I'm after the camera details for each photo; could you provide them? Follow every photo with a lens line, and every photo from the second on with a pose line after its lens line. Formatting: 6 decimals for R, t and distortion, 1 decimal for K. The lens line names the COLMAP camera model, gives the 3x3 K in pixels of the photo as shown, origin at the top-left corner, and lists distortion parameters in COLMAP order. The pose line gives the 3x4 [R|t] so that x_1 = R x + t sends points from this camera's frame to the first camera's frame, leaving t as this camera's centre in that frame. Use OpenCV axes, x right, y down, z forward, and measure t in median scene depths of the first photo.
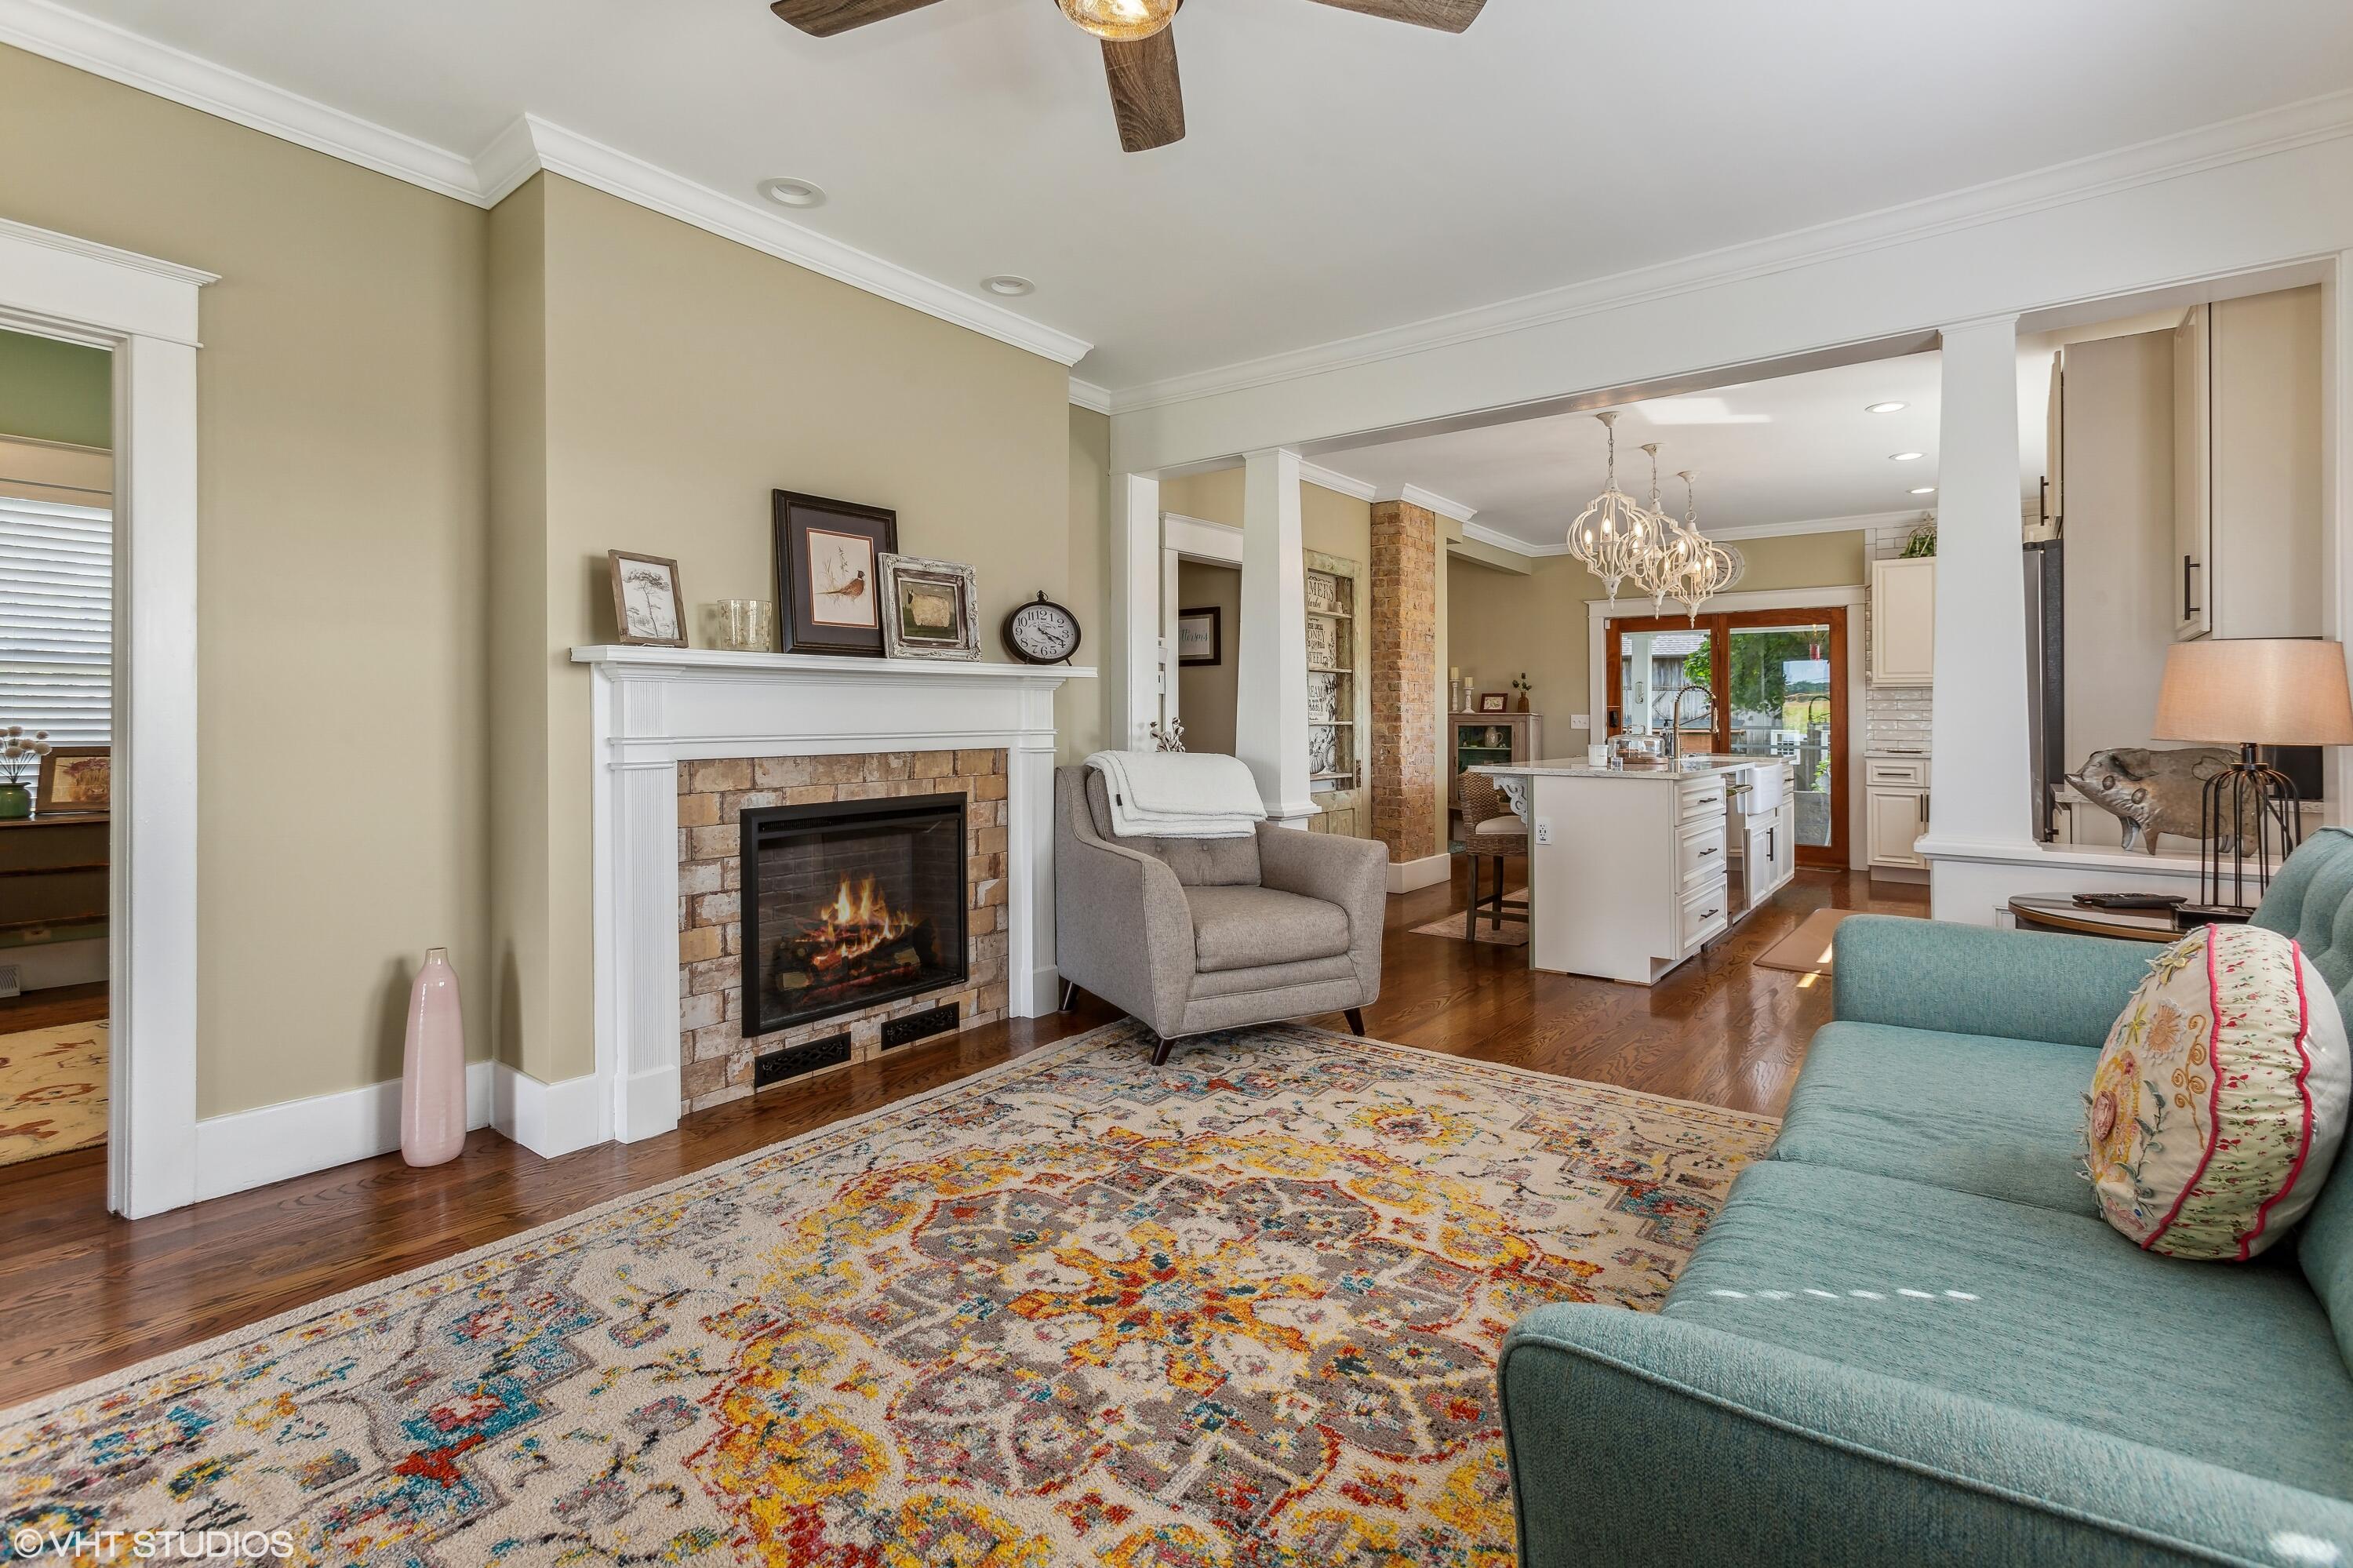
lens RADIAL K [[1067.9, 0, 1174.8], [0, 1067.9, 695.8], [0, 0, 1]] dist [-0.012471, 0.000476]
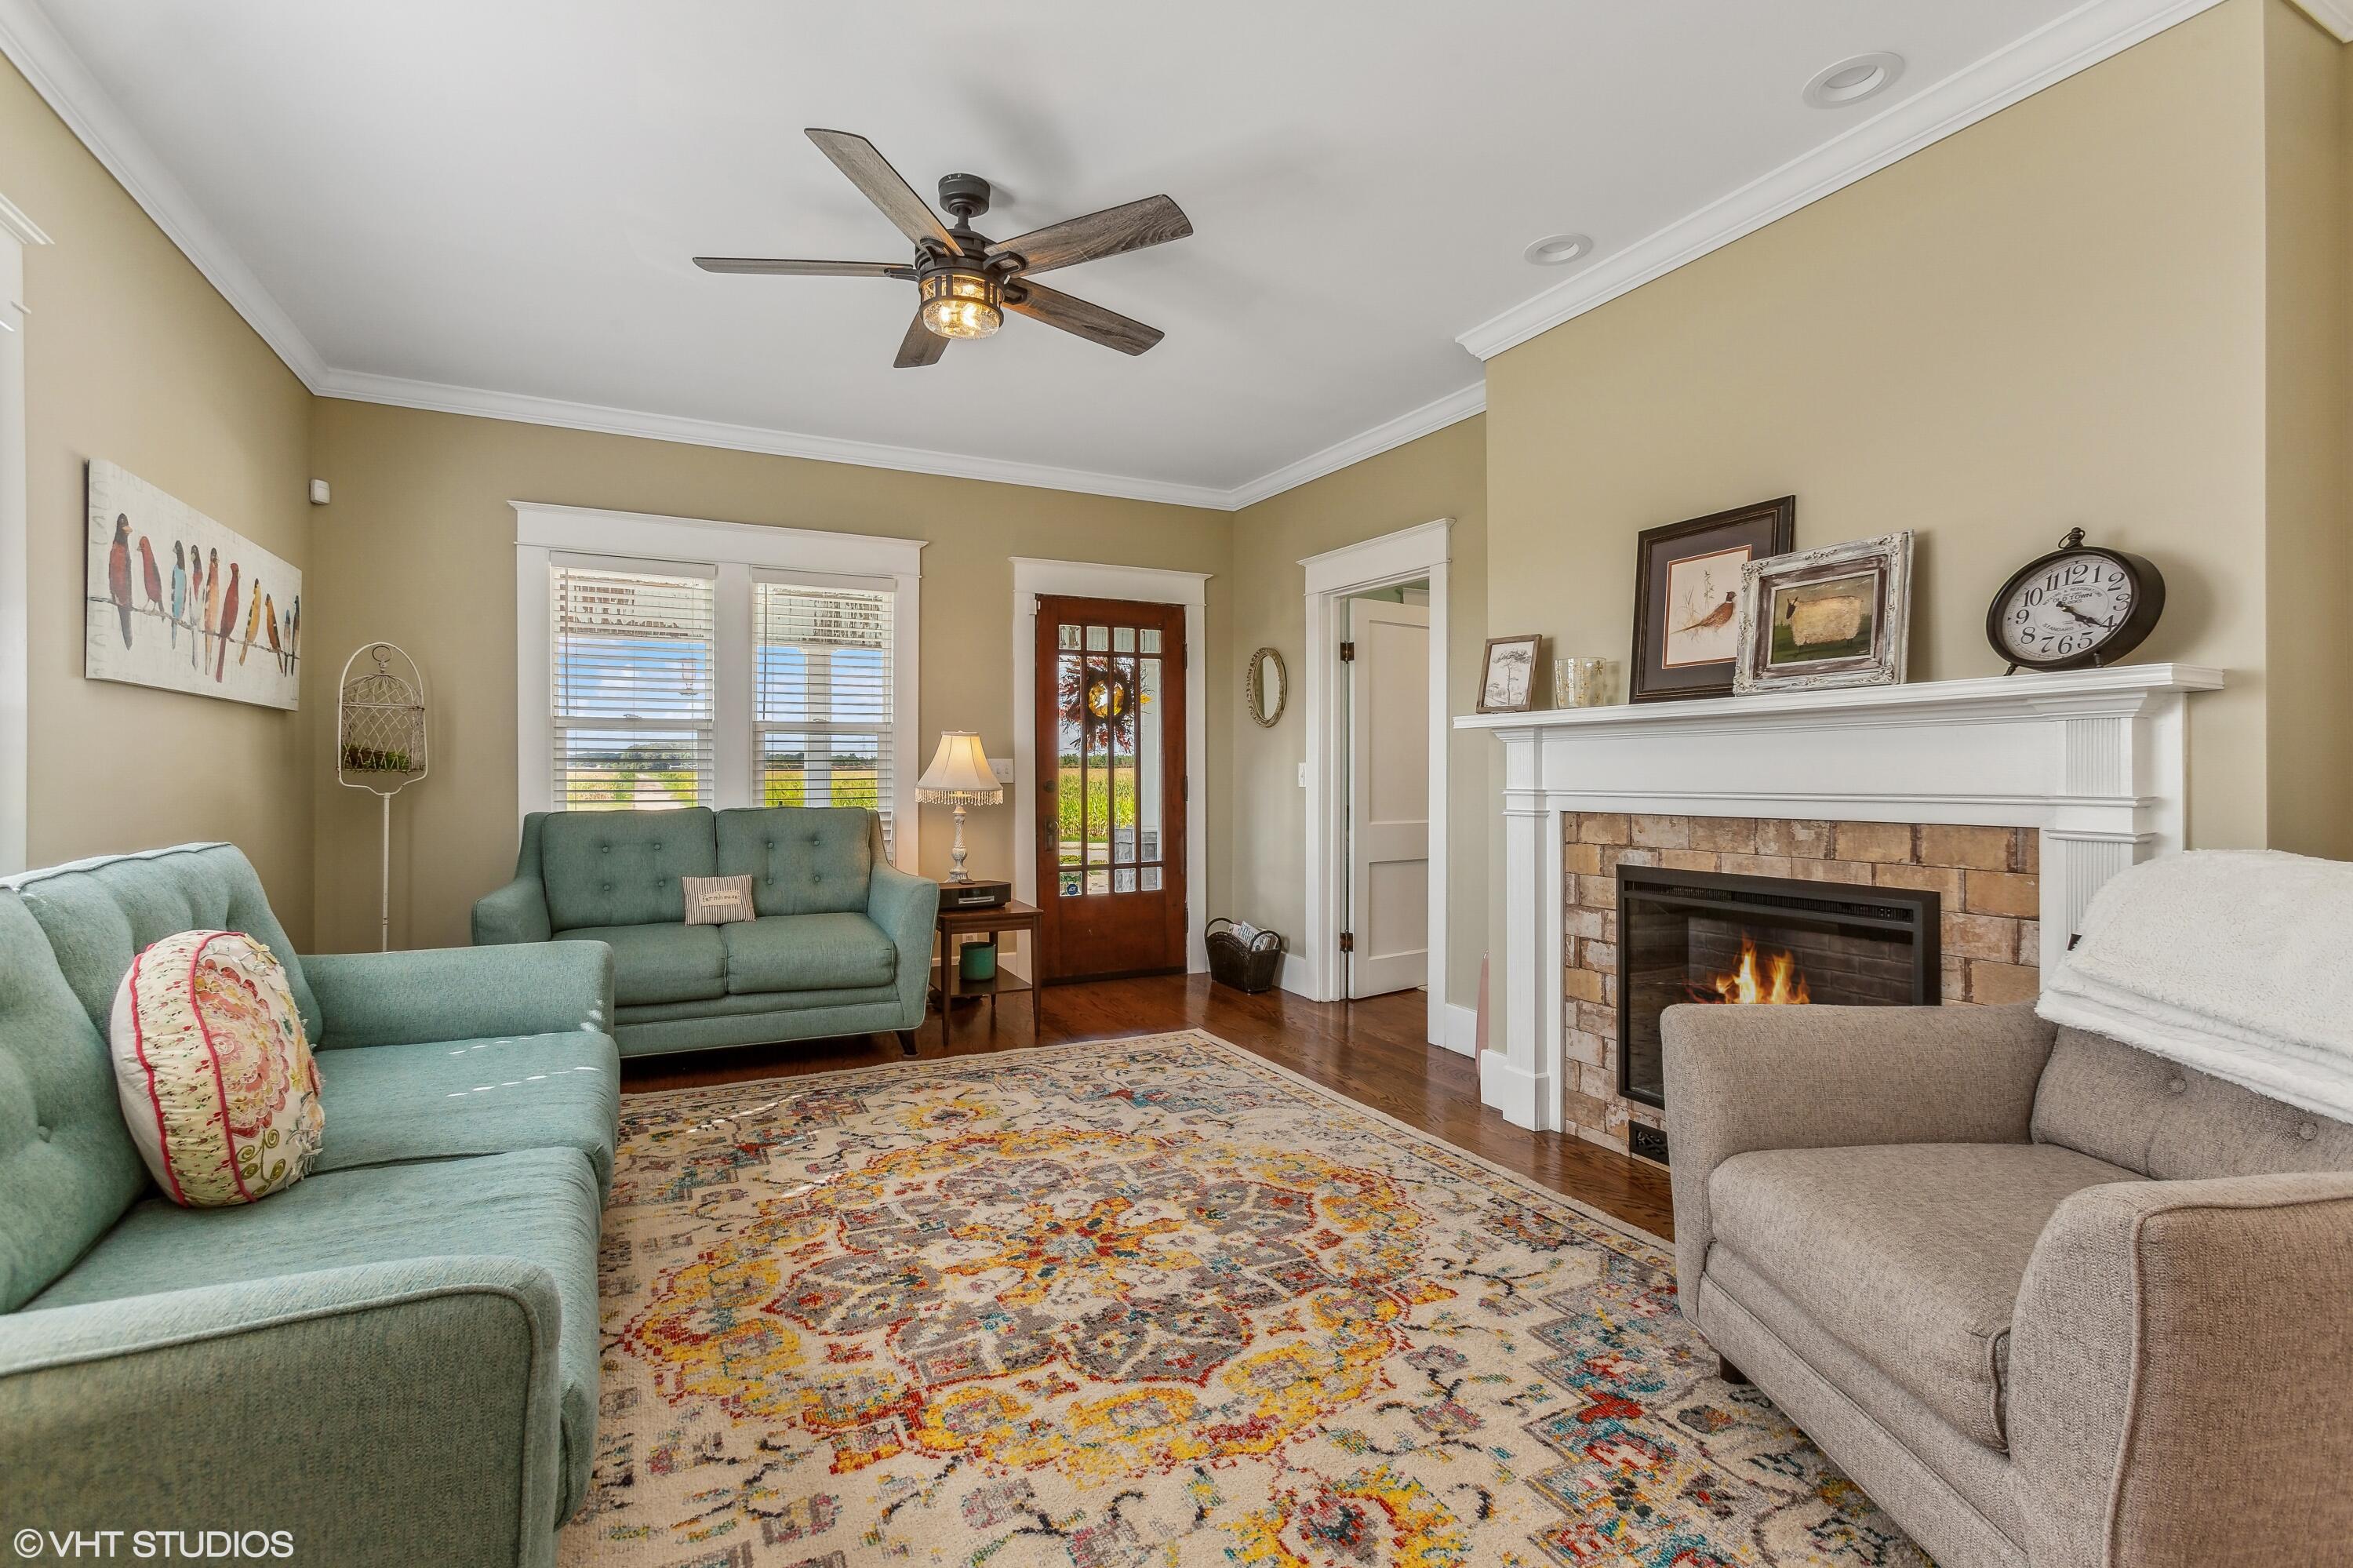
lens RADIAL K [[1070.8, 0, 1183.6], [0, 1070.8, 773.1], [0, 0, 1]] dist [-0.013811, 0.000335]
pose [[-0.428708, -0.003989, -0.903434, 0.658089], [0.013667, 0.999847, -0.010900, 0.025533], [0.903340, -0.017020, -0.428588, 1.037797]]
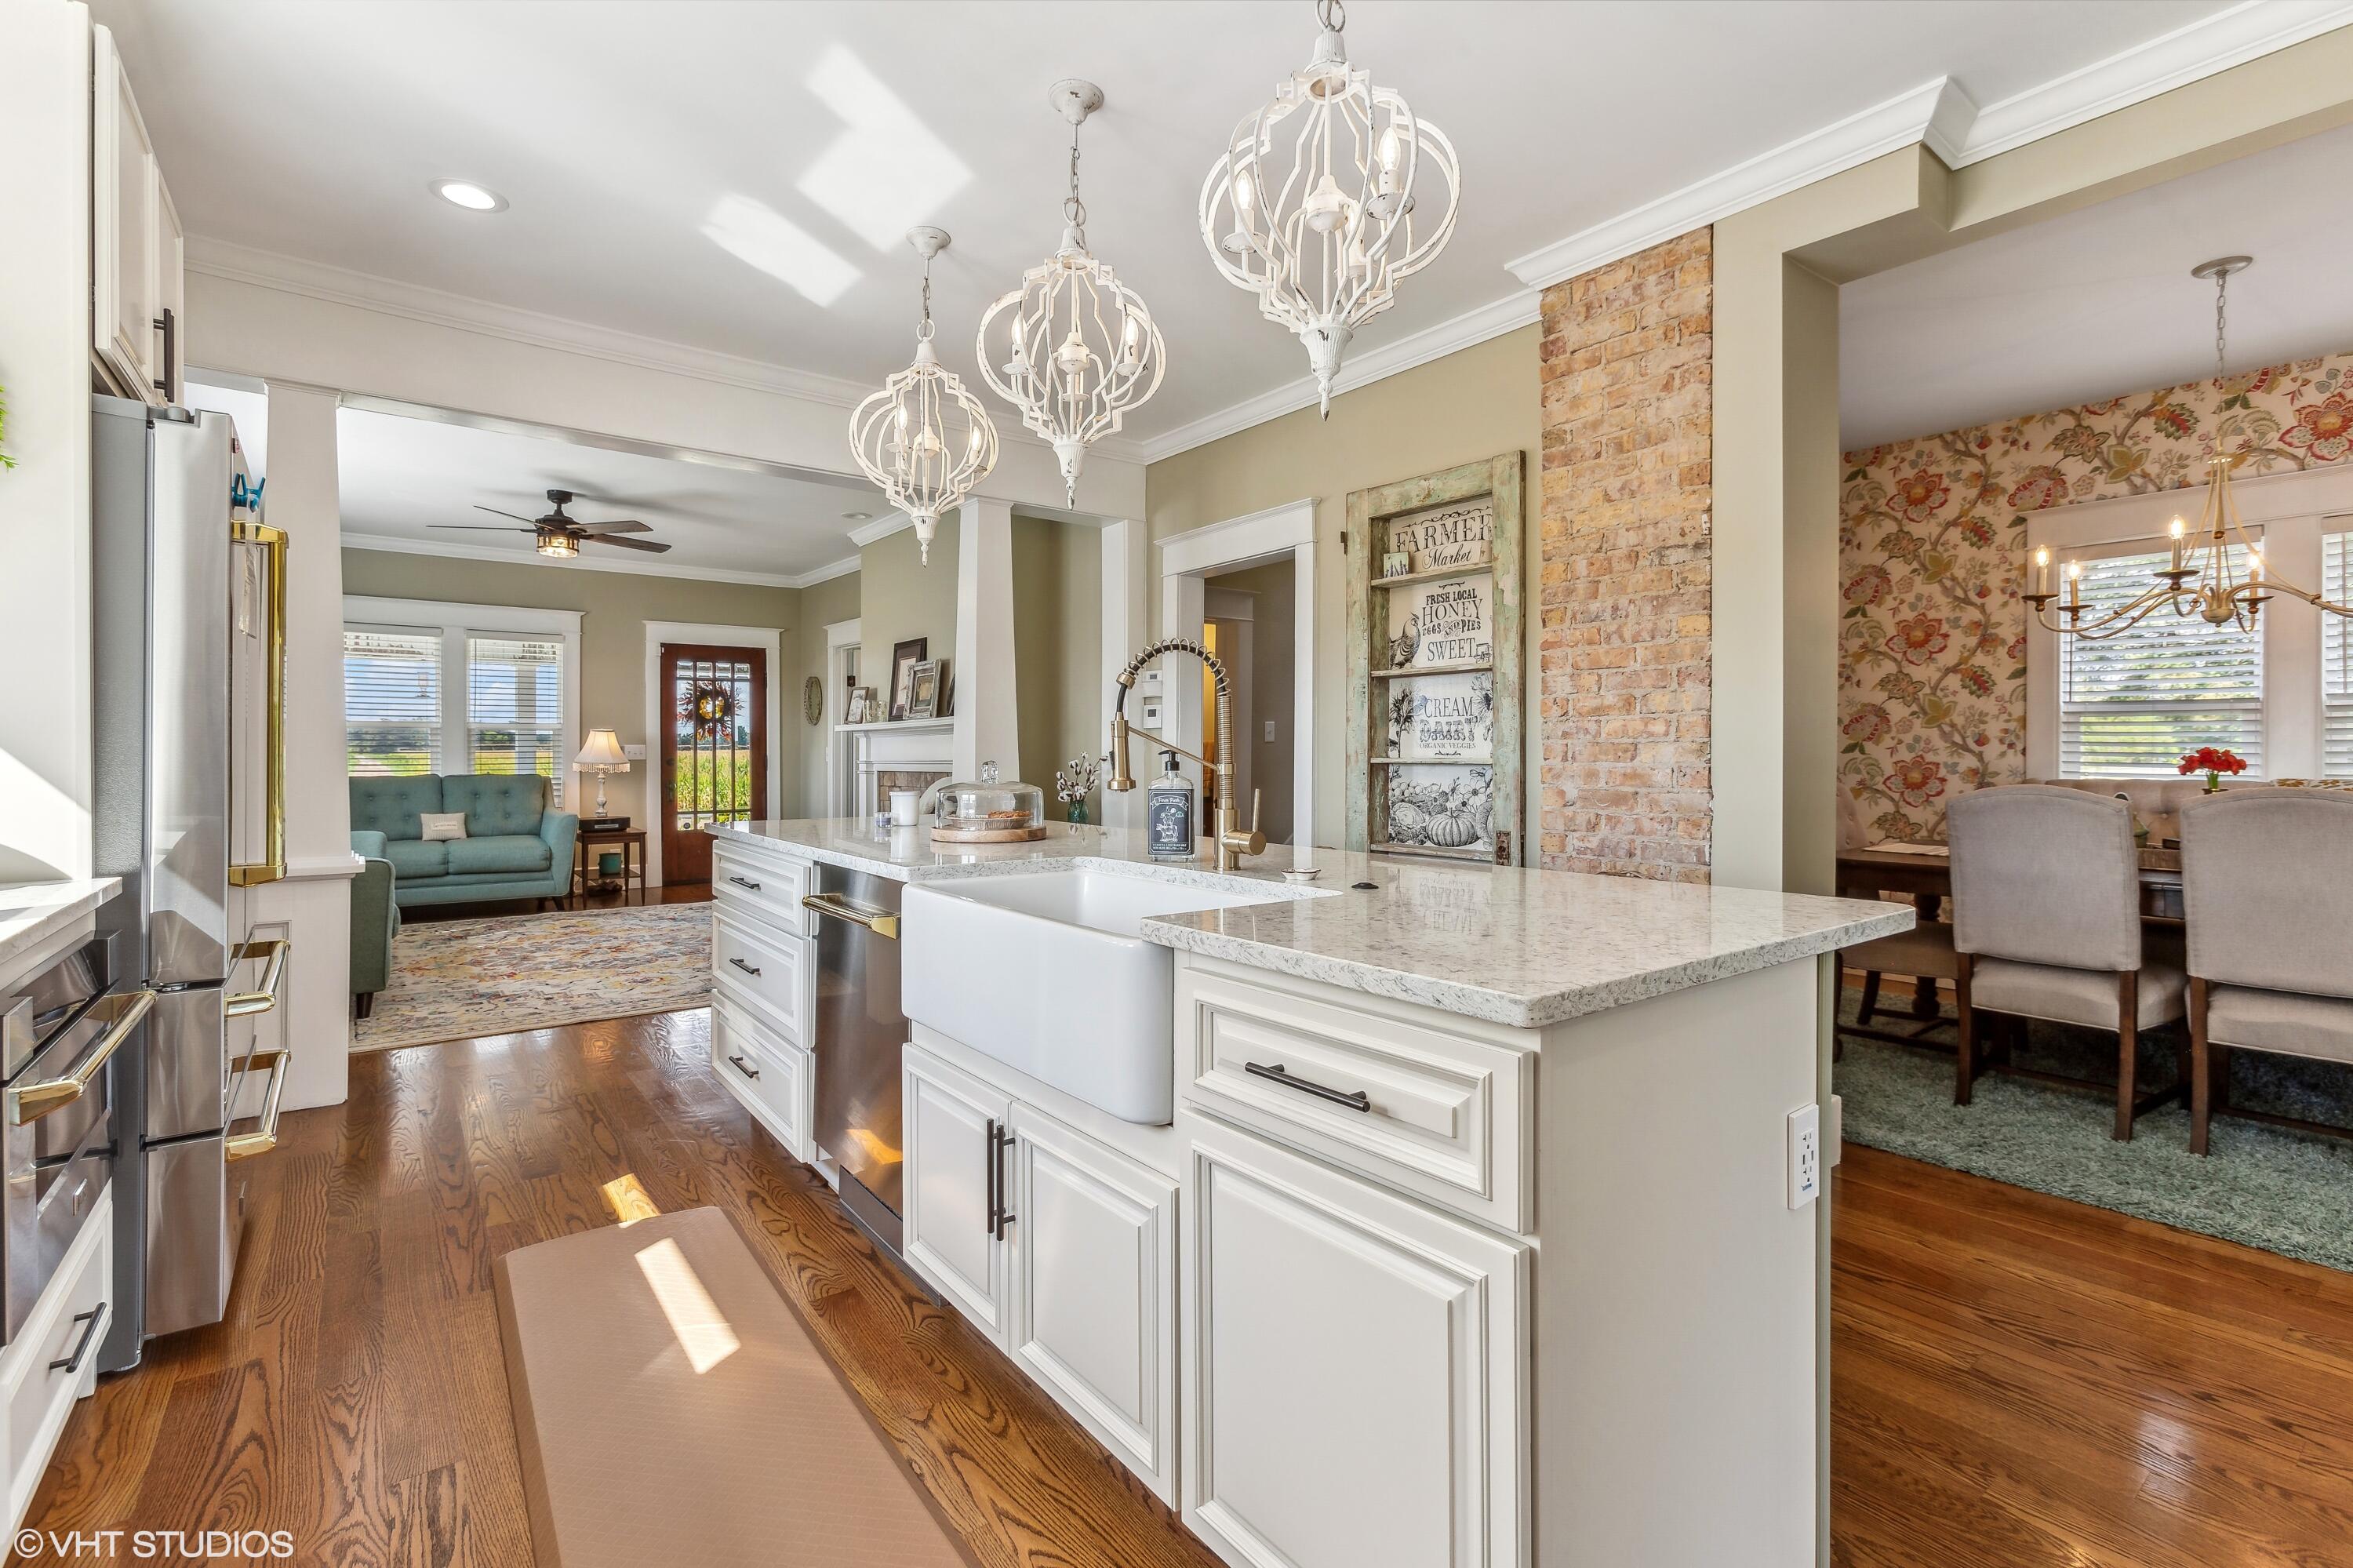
lens RADIAL K [[1091.1, 0, 1172.4], [0, 1091.1, 750.9], [0, 0, 1]] dist [-0.000837, 0.000269]
pose [[-0.268998, -0.005992, -0.963122, 1.577323], [0.017259, 0.999790, -0.011041, 0.050680], [0.962986, -0.019592, -0.268839, 2.126573]]
